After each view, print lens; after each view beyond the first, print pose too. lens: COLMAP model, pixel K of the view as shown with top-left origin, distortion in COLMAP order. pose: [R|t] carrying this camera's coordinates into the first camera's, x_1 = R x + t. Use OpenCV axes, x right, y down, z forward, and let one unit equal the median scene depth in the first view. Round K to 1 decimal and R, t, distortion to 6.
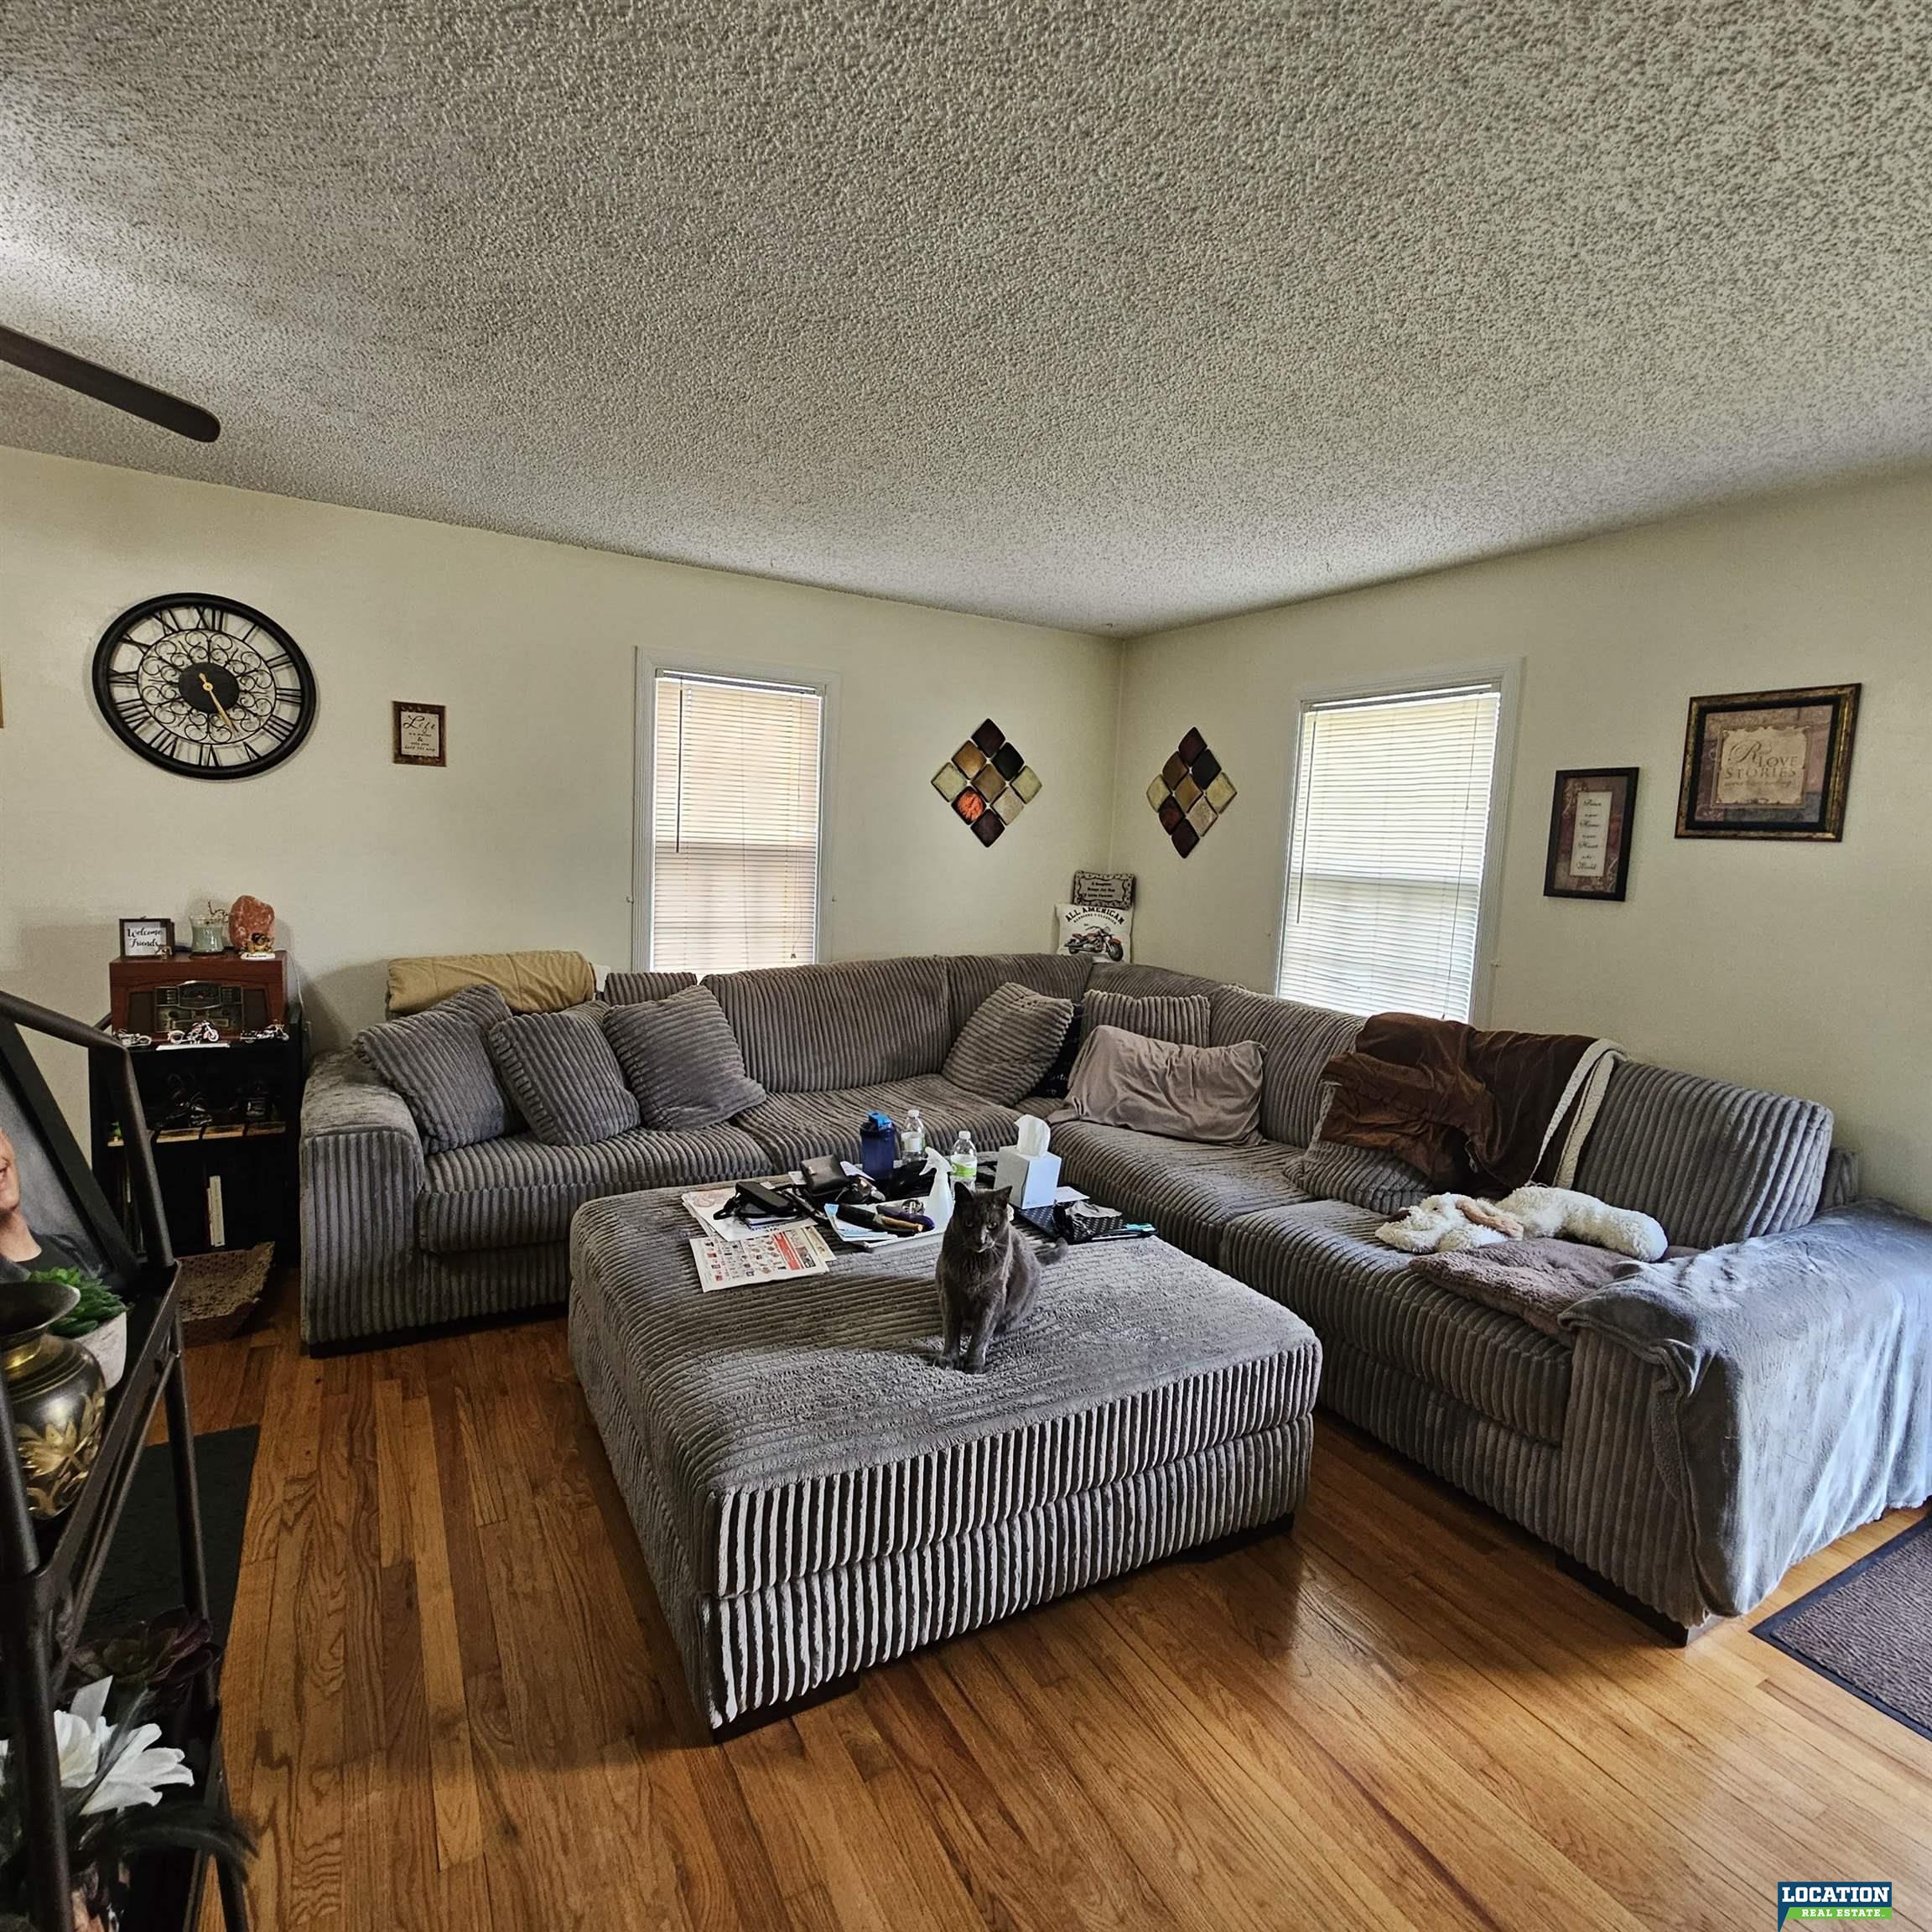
lens RADIAL K [[1056.9, 0, 985.0], [0, 1056.9, 970.7], [0, 0, 1]] dist [0.001697, 0.000659]
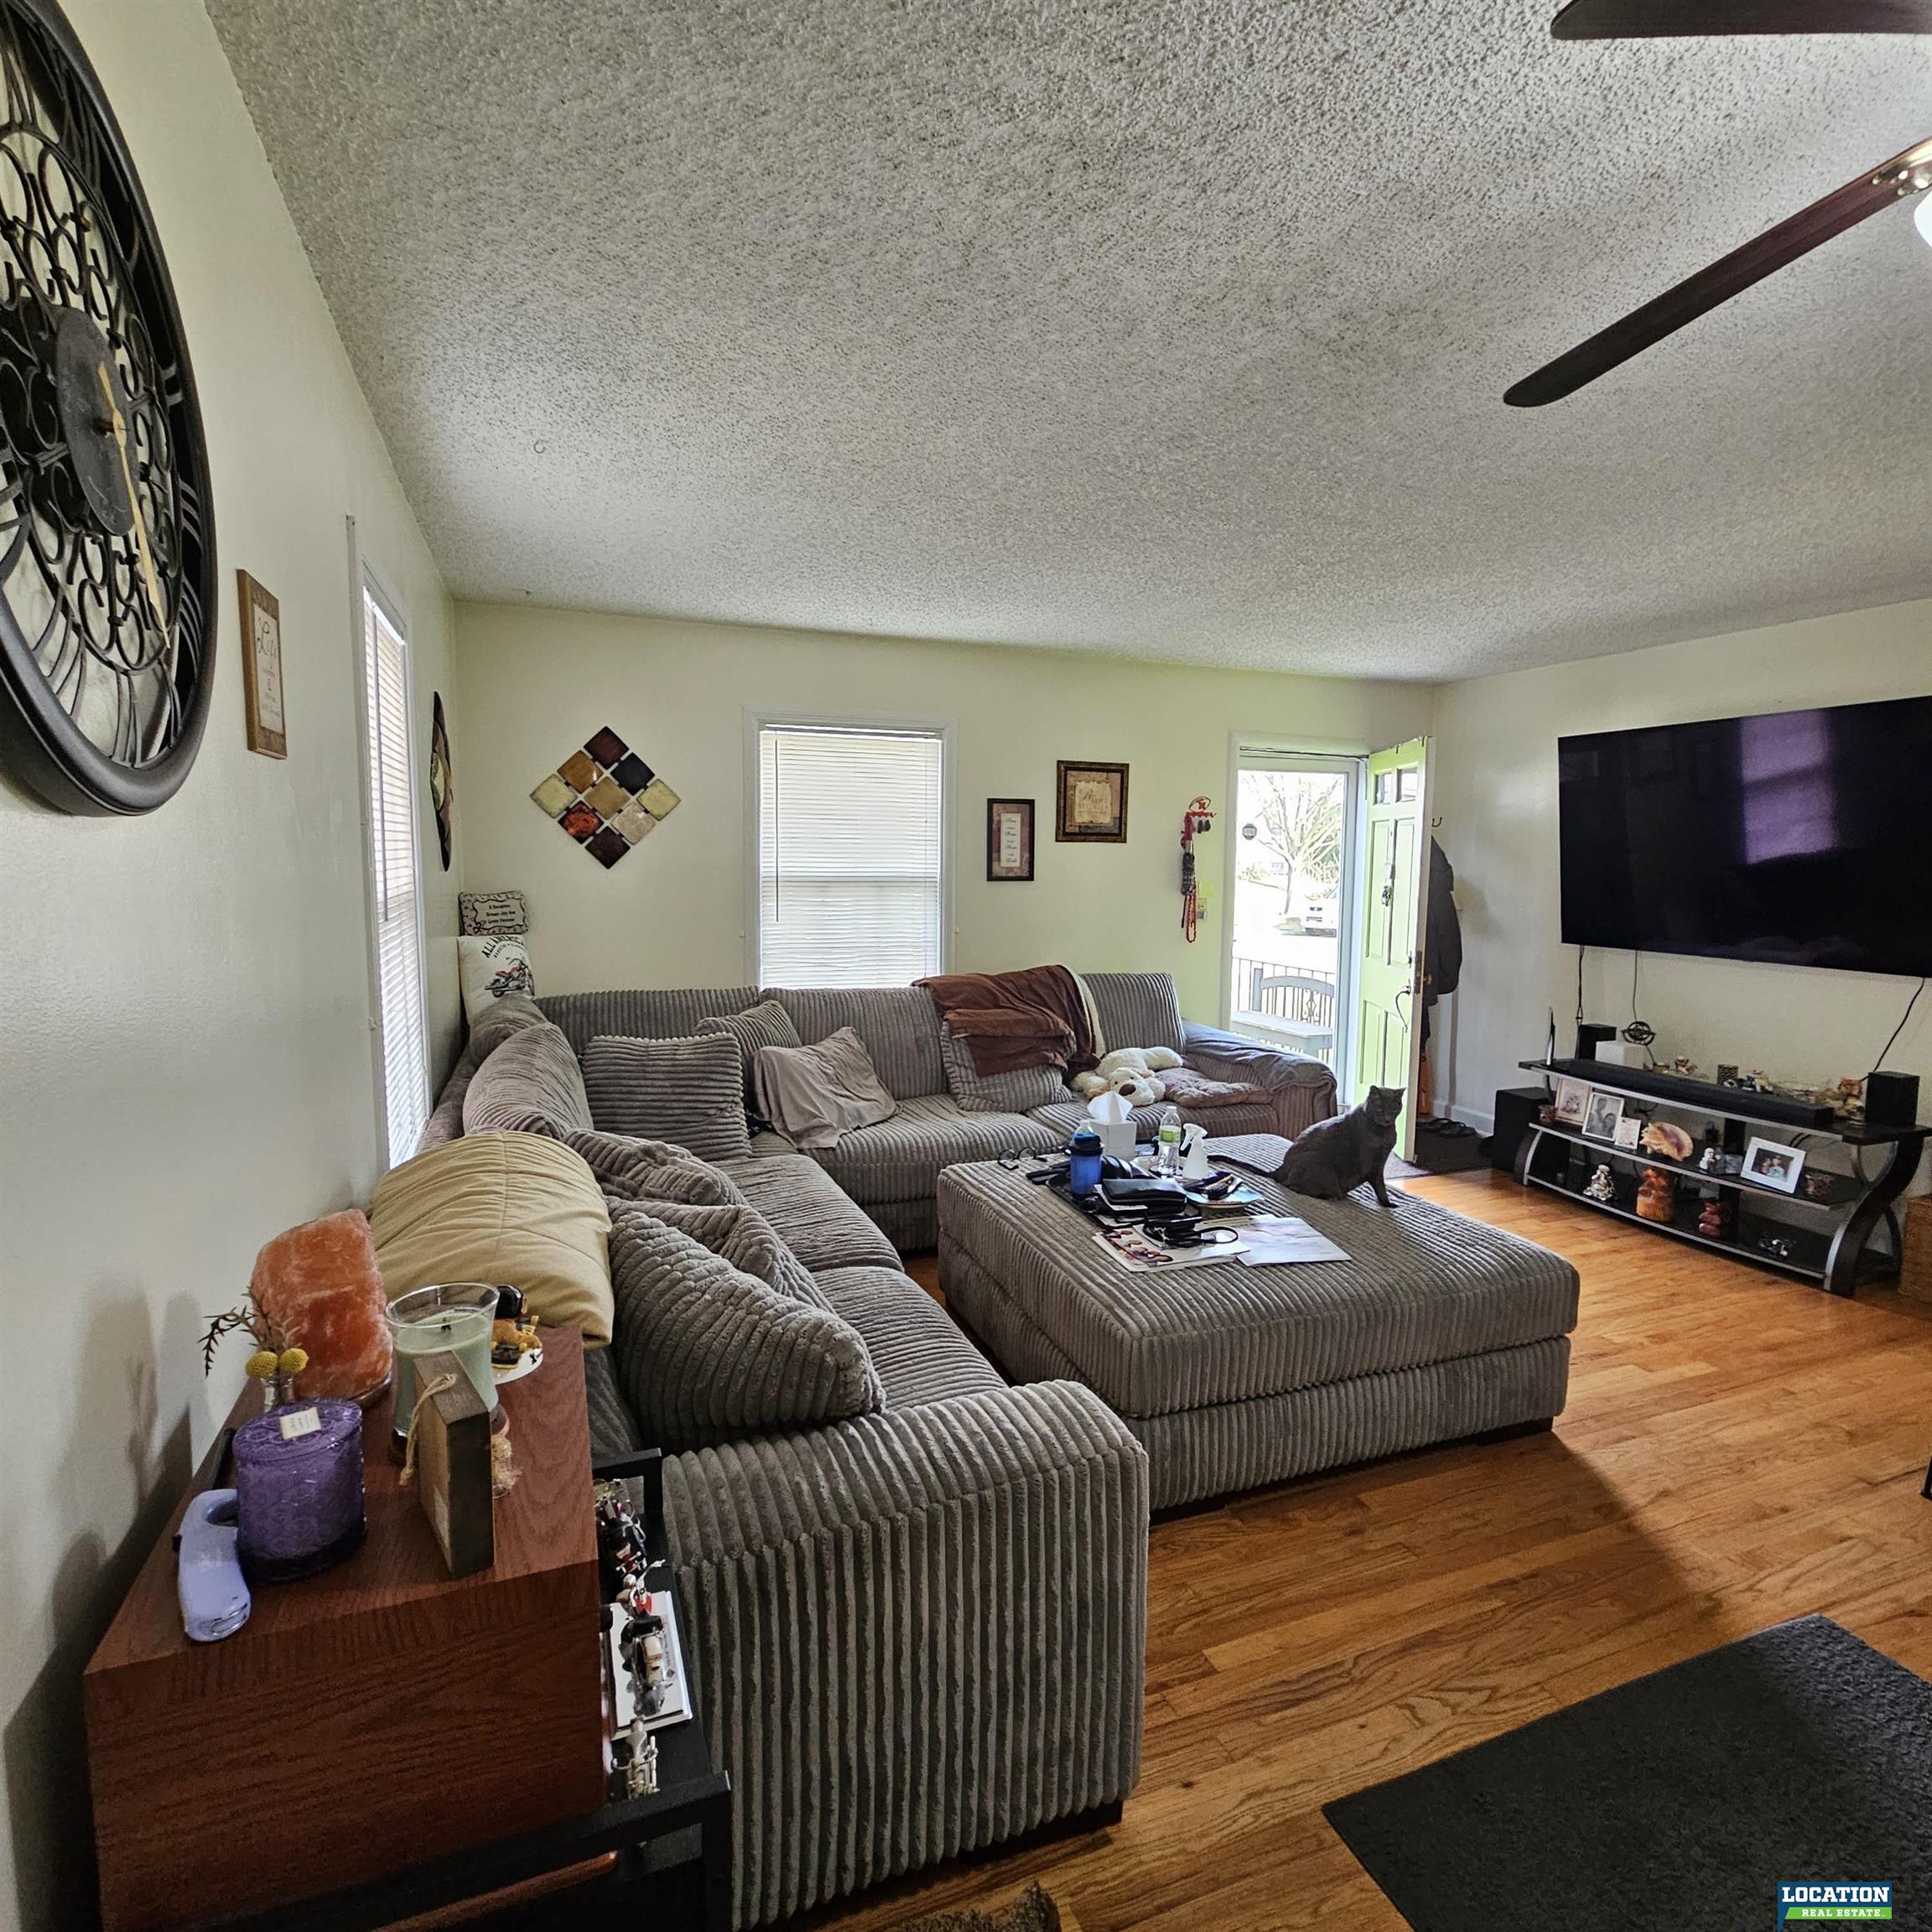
lens RADIAL K [[1056.9, 0, 982.7], [0, 1056.9, 961.0], [0, 0, 1]] dist [0.001697, 0.000659]
pose [[0.152585, -0.143854, 0.977765, -0.979118], [0.118996, 0.984826, 0.126323, -0.153559], [-0.981100, 0.097076, 0.167388, 0.786717]]
